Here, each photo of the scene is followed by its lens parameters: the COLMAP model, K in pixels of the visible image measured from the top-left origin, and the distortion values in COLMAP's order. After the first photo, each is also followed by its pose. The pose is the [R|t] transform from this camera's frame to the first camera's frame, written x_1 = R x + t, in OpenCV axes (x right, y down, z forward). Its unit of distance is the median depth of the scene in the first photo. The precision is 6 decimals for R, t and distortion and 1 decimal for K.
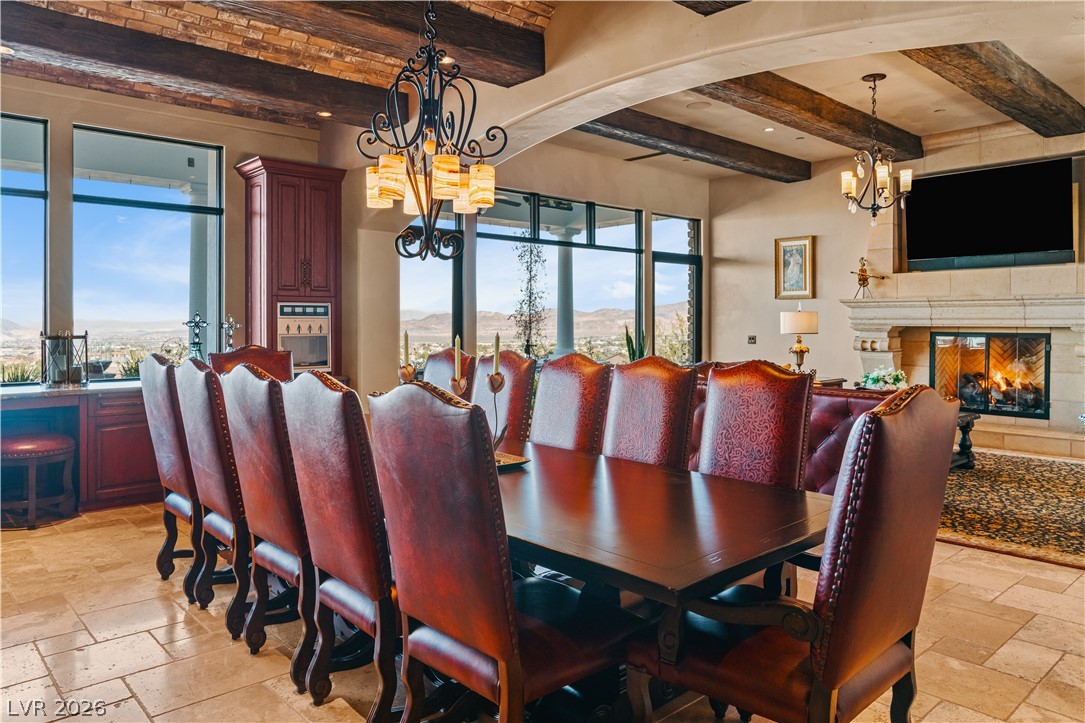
lens RADIAL K [[750.3, 0, 551.1], [0, 750.3, 328.3], [0, 0, 1]] dist [-0.001344, 0.005376]
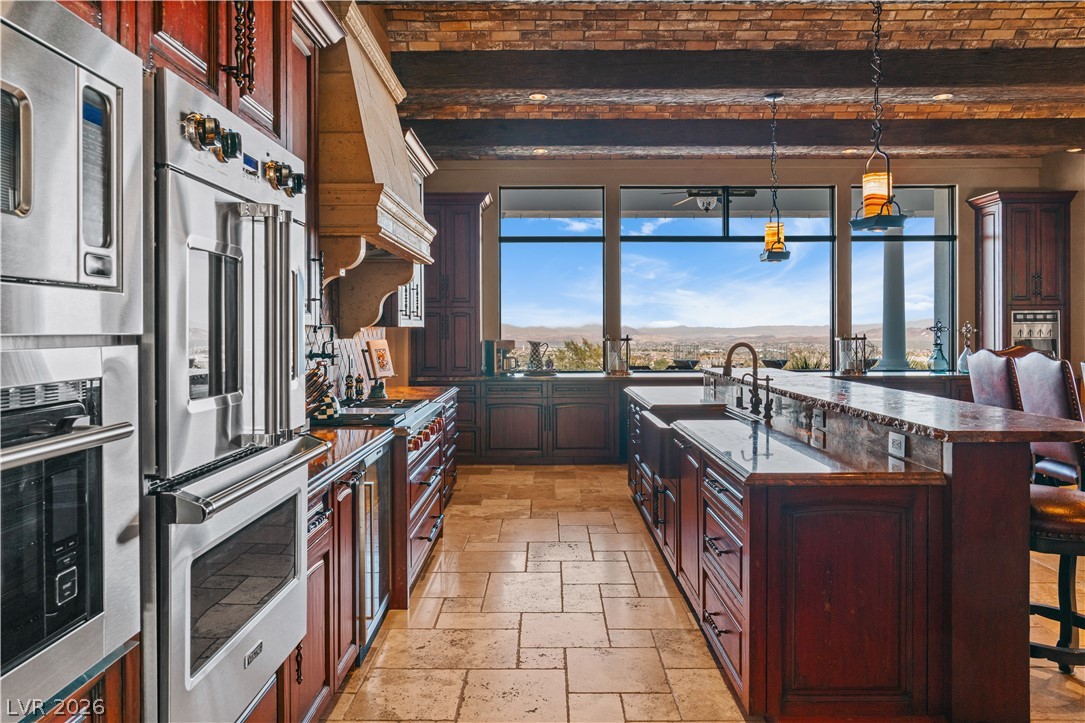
lens RADIAL K [[750.3, 0, 539.3], [0, 750.3, 333.9], [0, 0, 1]] dist [-0.001344, 0.005376]
pose [[0.731893, 0.001472, -0.681418, -0.098379], [-0.001706, 0.999998, 0.000327, 0.003348], [0.681418, 0.000923, 0.731894, -0.377438]]
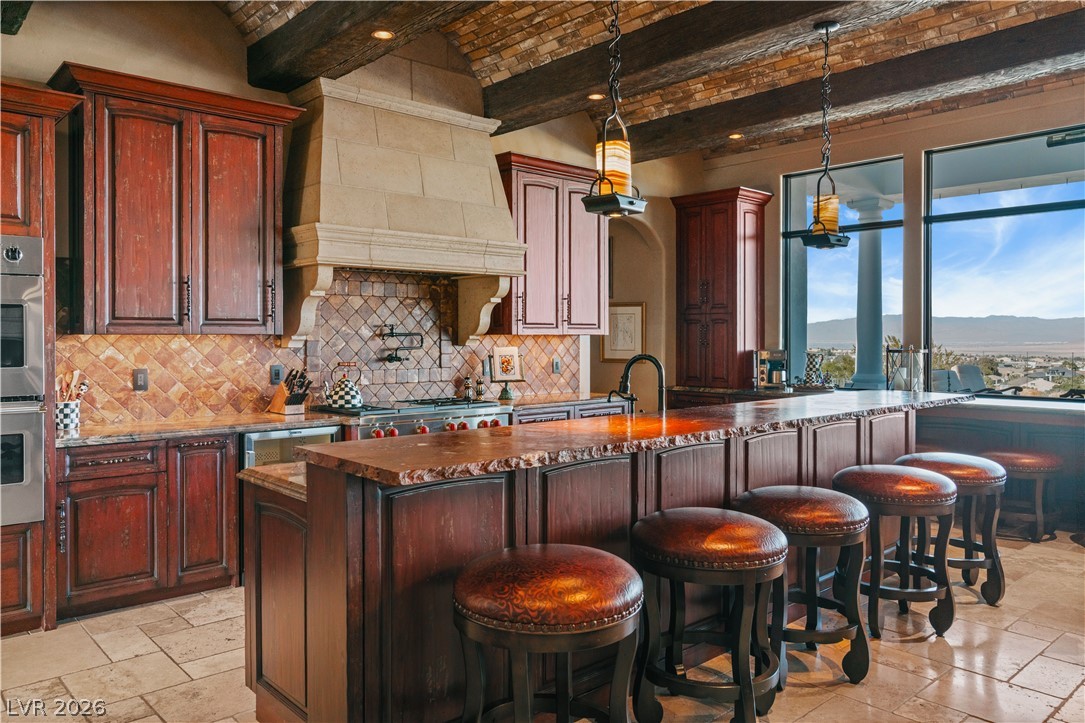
lens RADIAL K [[788.7, 0, 541.8], [0, 788.7, 351.8], [0, 0, 1]] dist [0.000831, -0.001709]
pose [[-0.006098, 0.018805, -0.999805, 0.175230], [-0.005054, 0.999810, 0.018836, -0.002070], [0.999969, 0.005168, -0.006002, 0.163554]]
